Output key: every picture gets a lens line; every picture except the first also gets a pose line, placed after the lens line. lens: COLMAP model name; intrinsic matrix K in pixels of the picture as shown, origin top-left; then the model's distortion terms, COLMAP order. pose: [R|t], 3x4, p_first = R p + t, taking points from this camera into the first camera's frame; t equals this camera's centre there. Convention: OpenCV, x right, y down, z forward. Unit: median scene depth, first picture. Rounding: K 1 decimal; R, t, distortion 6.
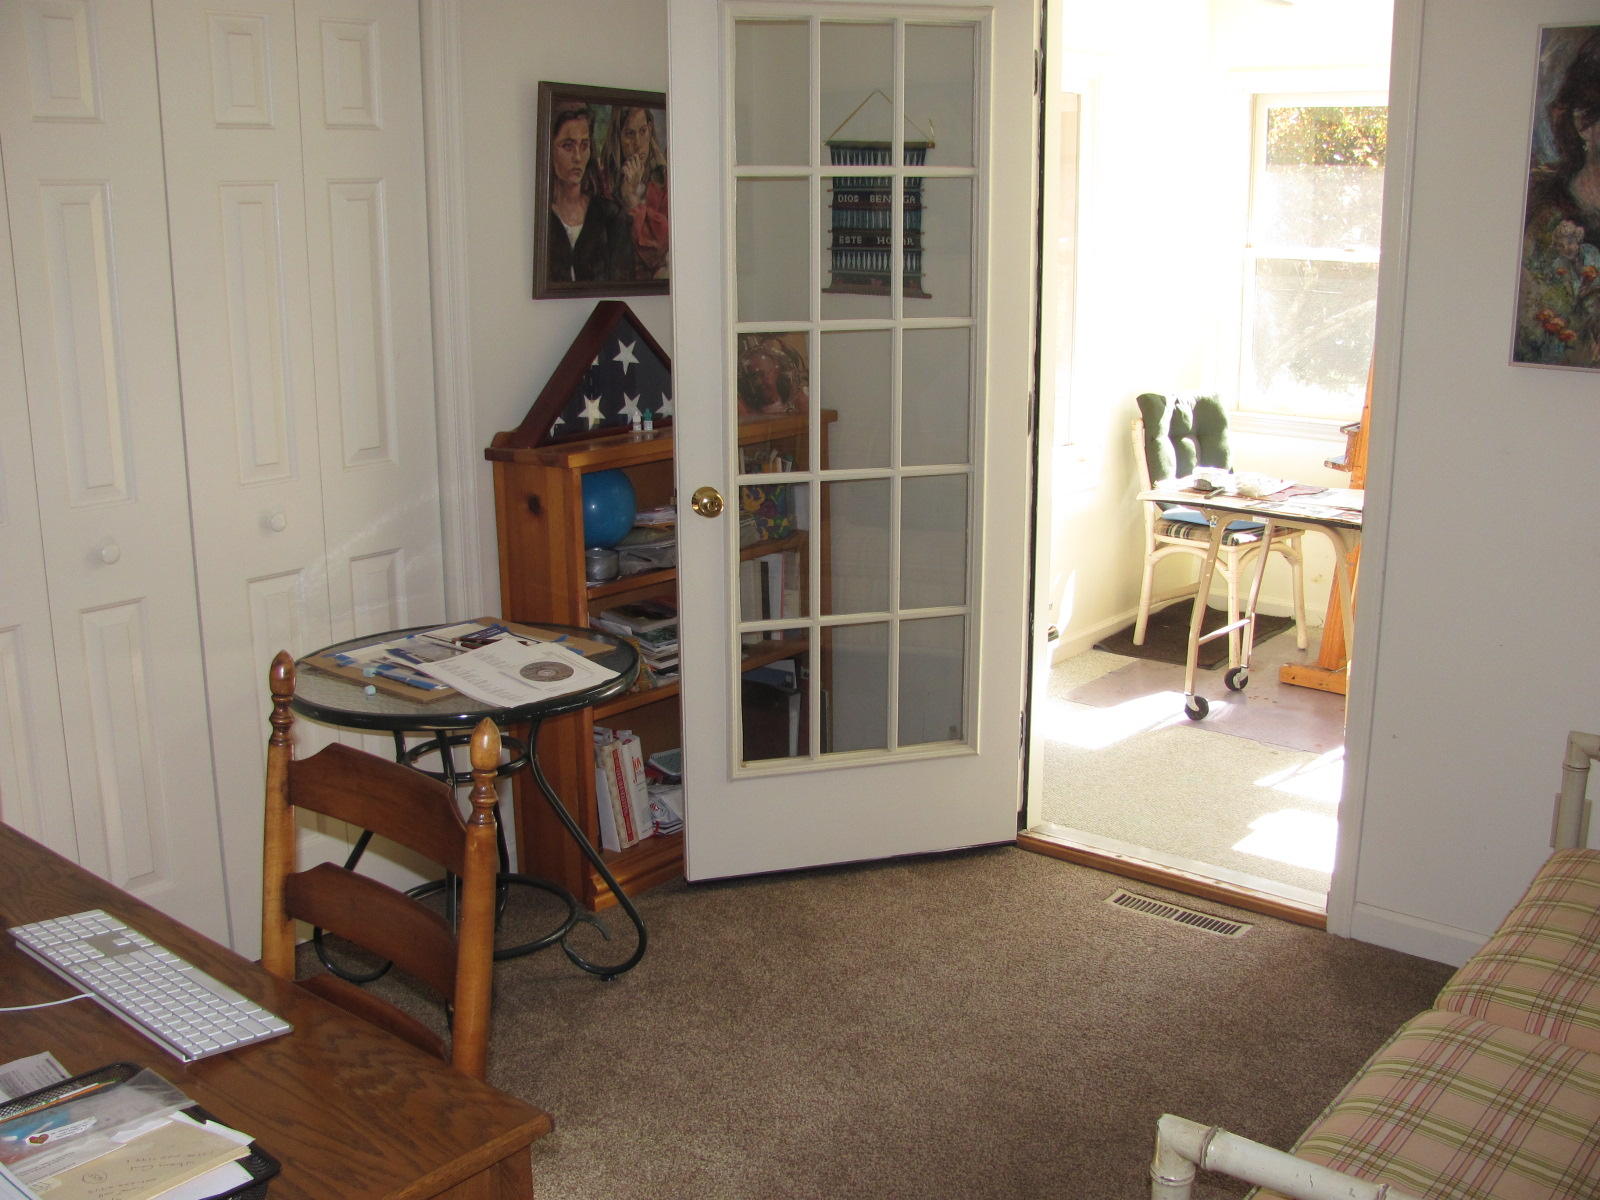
lens RADIAL K [[1697.7, 0, 796.7], [0, 1697.7, 591.1], [0, 0, 1]] dist [-0.220514, 0.273890]
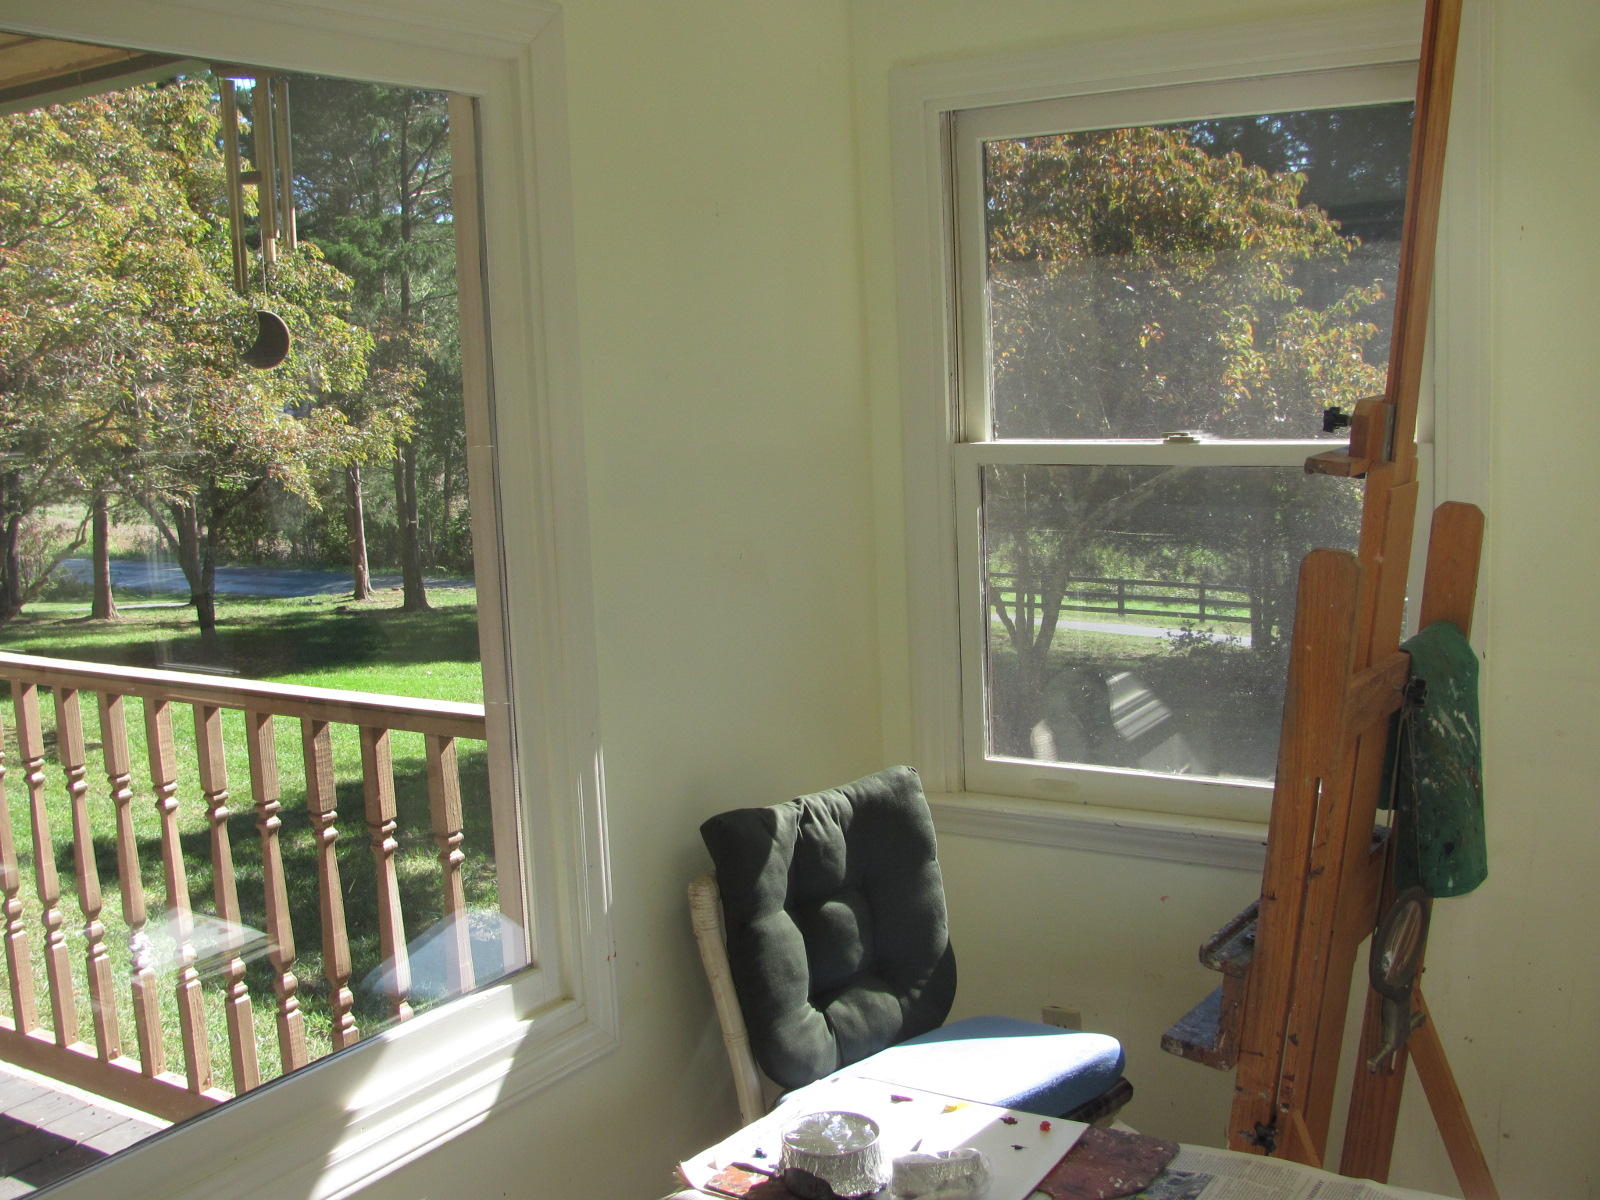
lens RADIAL K [[1697.7, 0, 796.7], [0, 1697.7, 591.1], [0, 0, 1]] dist [-0.220514, 0.273890]
pose [[0.992859, -0.051743, 0.107492, 0.181254], [0.061860, 0.993741, -0.093015, -0.130506], [-0.102006, 0.099000, 0.989845, 0.567089]]
